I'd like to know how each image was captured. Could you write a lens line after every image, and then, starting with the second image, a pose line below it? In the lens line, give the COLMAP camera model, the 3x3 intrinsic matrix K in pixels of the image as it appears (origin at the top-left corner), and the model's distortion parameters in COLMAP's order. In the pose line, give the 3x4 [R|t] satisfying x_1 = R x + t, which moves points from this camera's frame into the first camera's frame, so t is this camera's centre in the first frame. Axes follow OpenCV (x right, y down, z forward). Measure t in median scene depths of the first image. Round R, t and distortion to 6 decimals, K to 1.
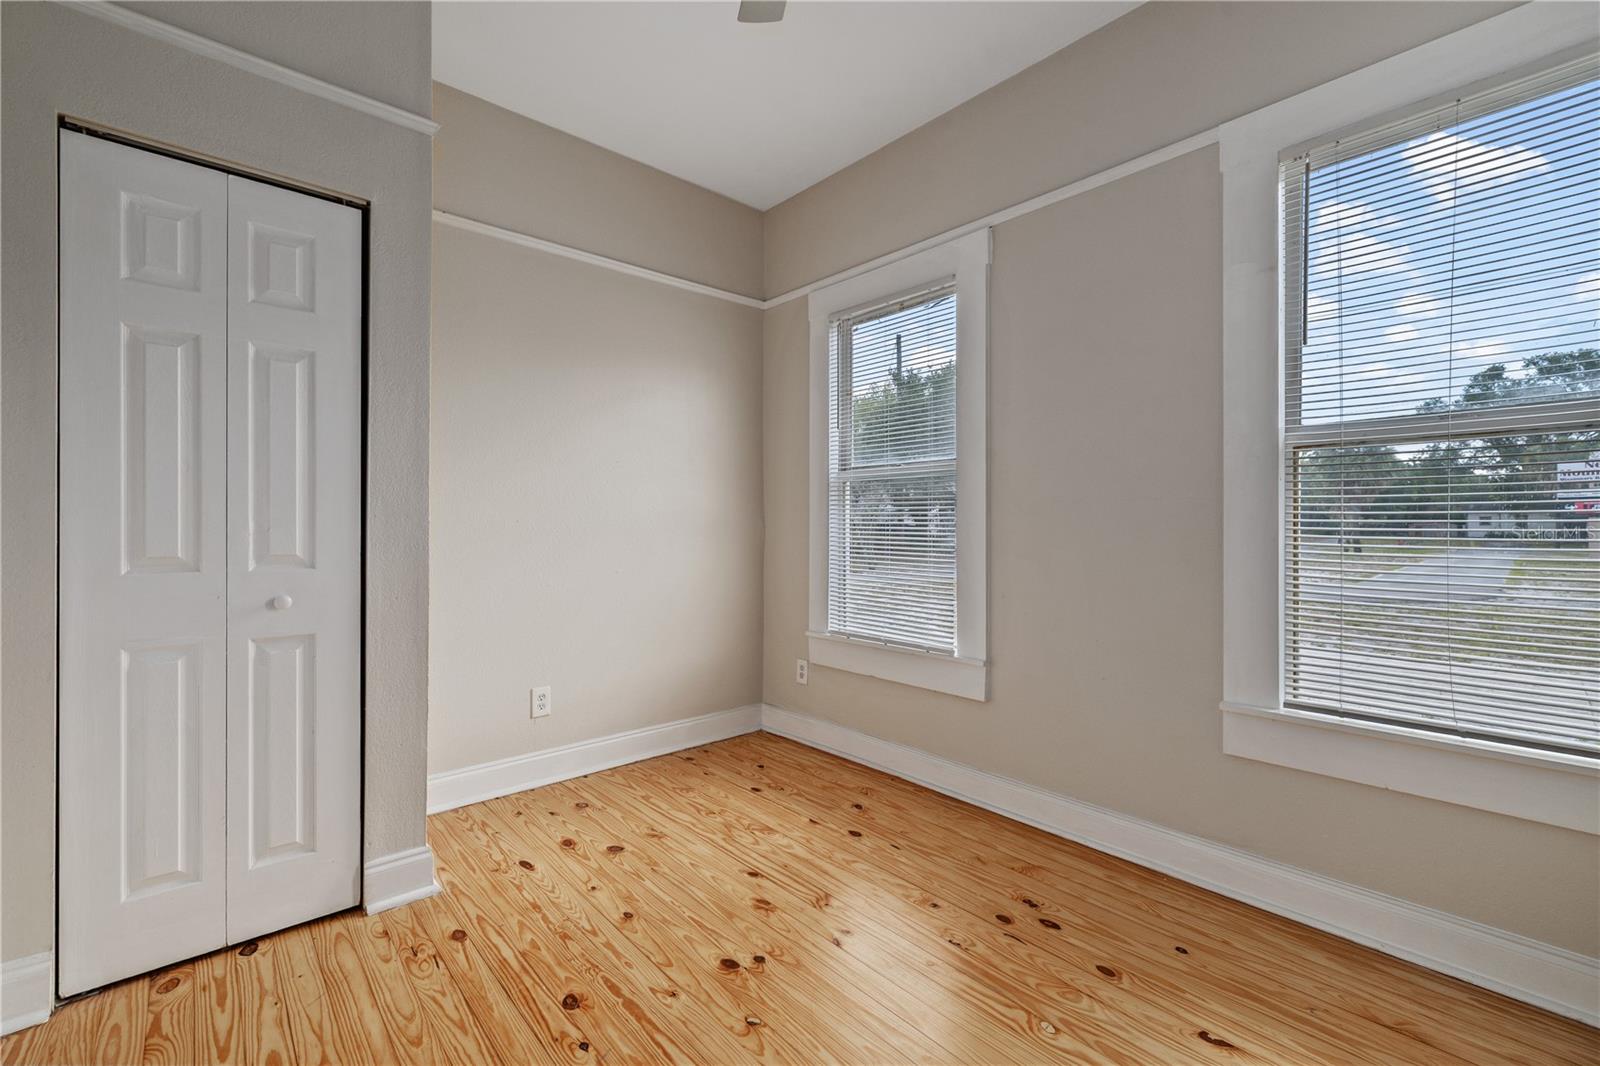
lens RADIAL K [[680.4, 0, 772.2], [0, 680.4, 532.4], [0, 0, 1]] dist [-0.008796, 0.000854]
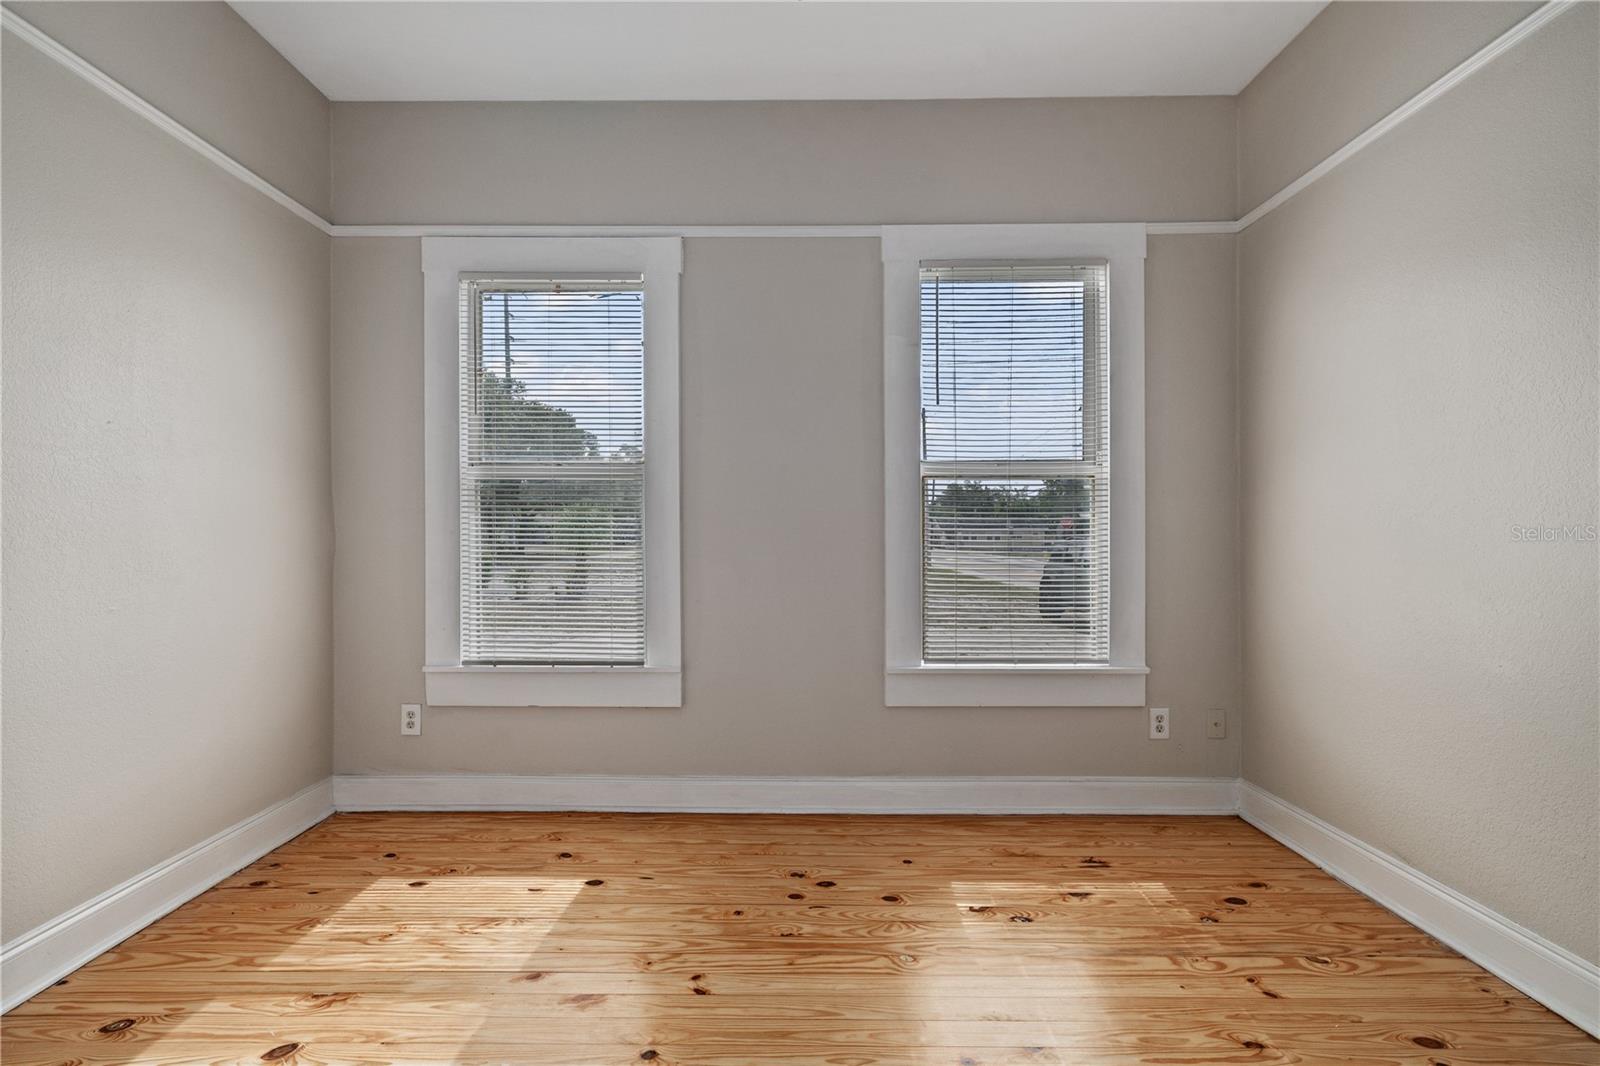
lens RADIAL K [[680.4, 0, 795.3], [0, 680.4, 541.4], [0, 0, 1]] dist [-0.008796, 0.000854]
pose [[0.649971, -0.004953, 0.759943, -0.335462], [0.006320, 0.999979, 0.001111, 0.003804], [-0.759933, 0.004081, 0.649989, 0.210170]]
